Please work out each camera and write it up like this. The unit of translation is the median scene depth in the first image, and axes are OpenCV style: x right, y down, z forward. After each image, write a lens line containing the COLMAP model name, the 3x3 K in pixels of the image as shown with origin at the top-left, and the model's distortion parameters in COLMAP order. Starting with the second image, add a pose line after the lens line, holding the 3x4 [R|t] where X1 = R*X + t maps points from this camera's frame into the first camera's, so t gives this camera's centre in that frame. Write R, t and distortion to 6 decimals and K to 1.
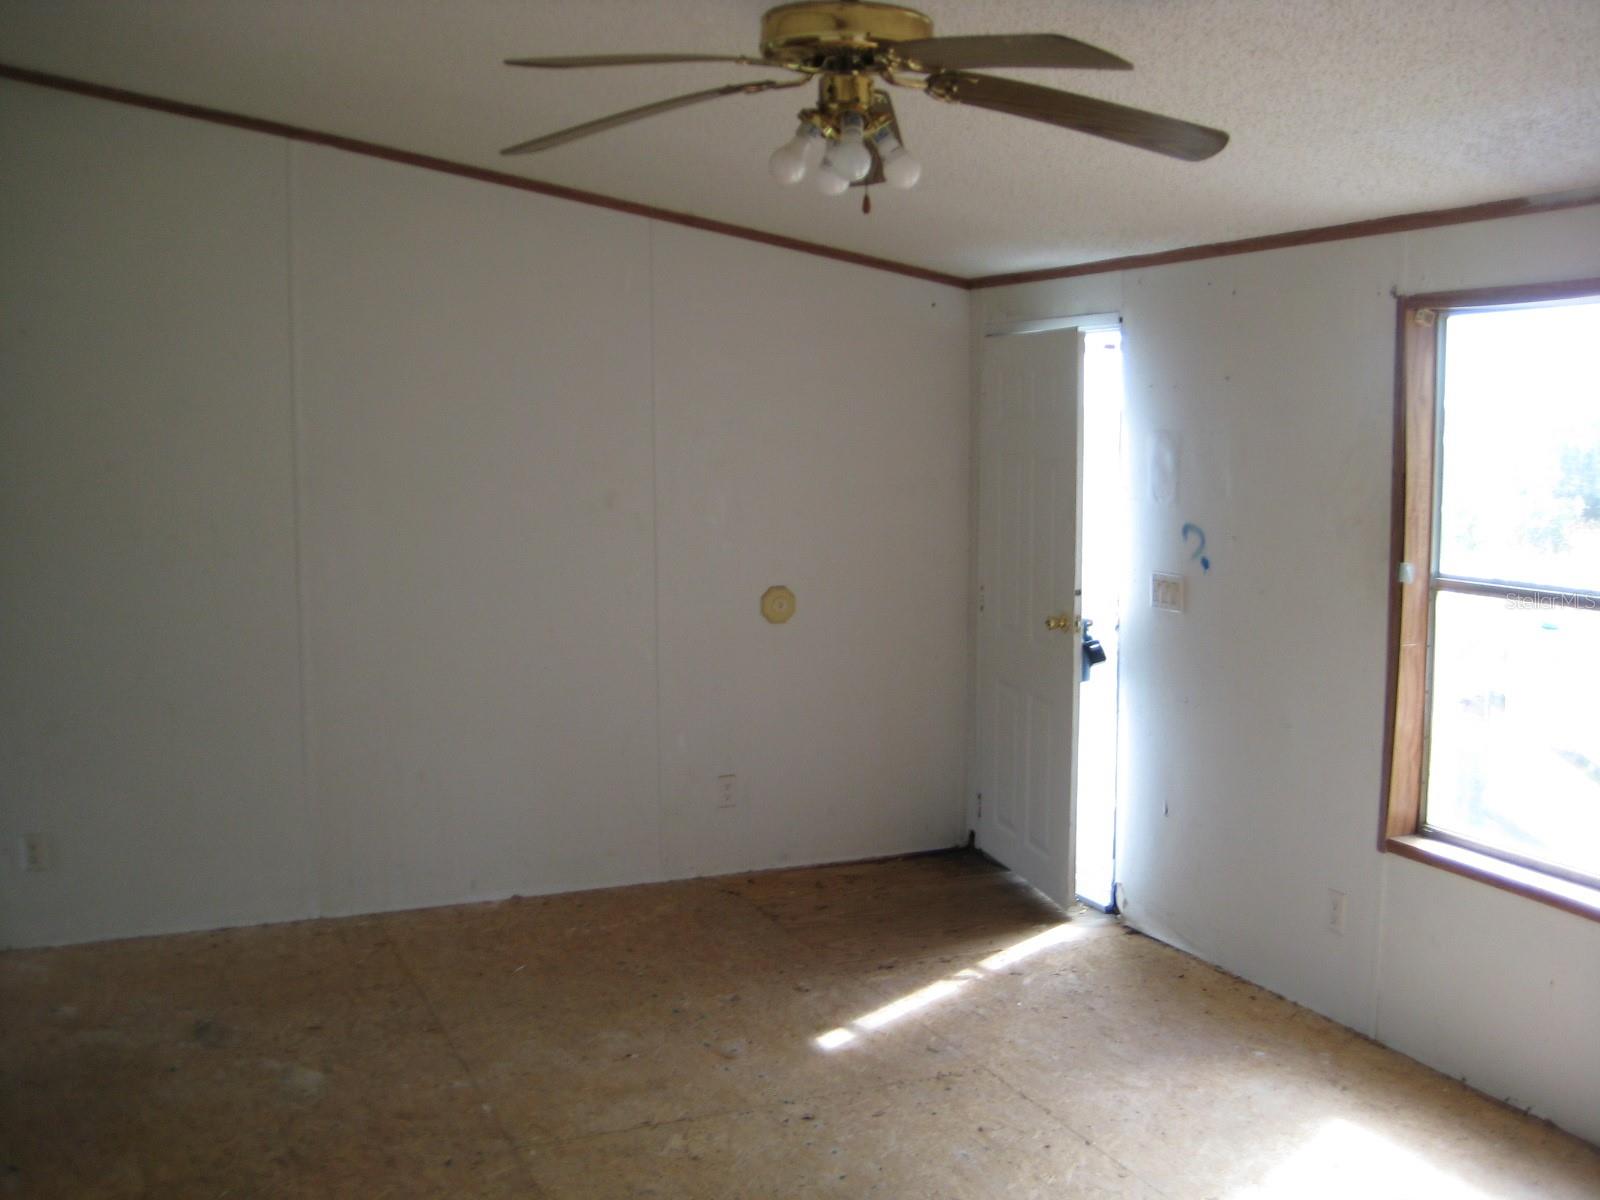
lens RADIAL K [[1651.9, 0, 800.0], [0, 1651.9, 600.0], [0, 0, 1]] dist [-0.004431, -0.002249]
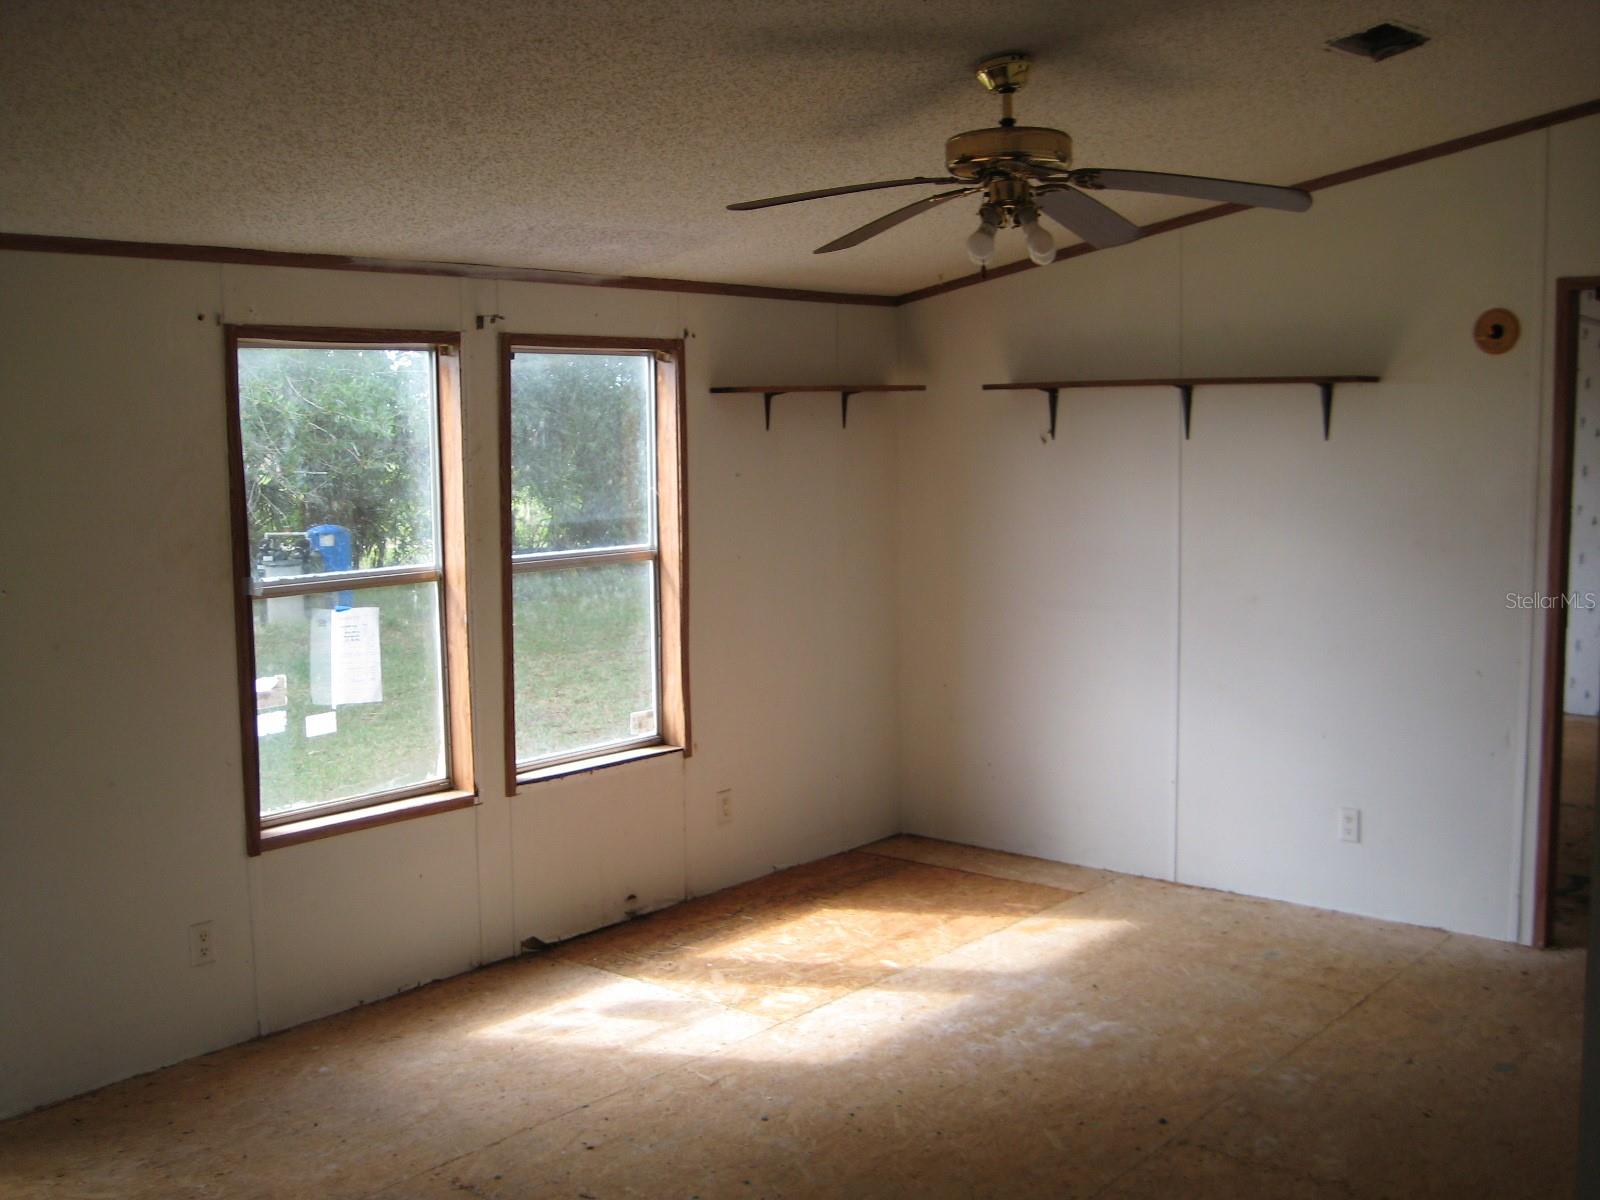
lens RADIAL K [[1651.9, 0, 800.0], [0, 1651.9, 600.0], [0, 0, 1]] dist [-0.004431, -0.002249]
pose [[-0.446490, -0.090687, 0.890181, -0.745274], [0.097945, 0.983919, 0.149363, -0.134238], [-0.889412, 0.153878, -0.430428, 1.162430]]
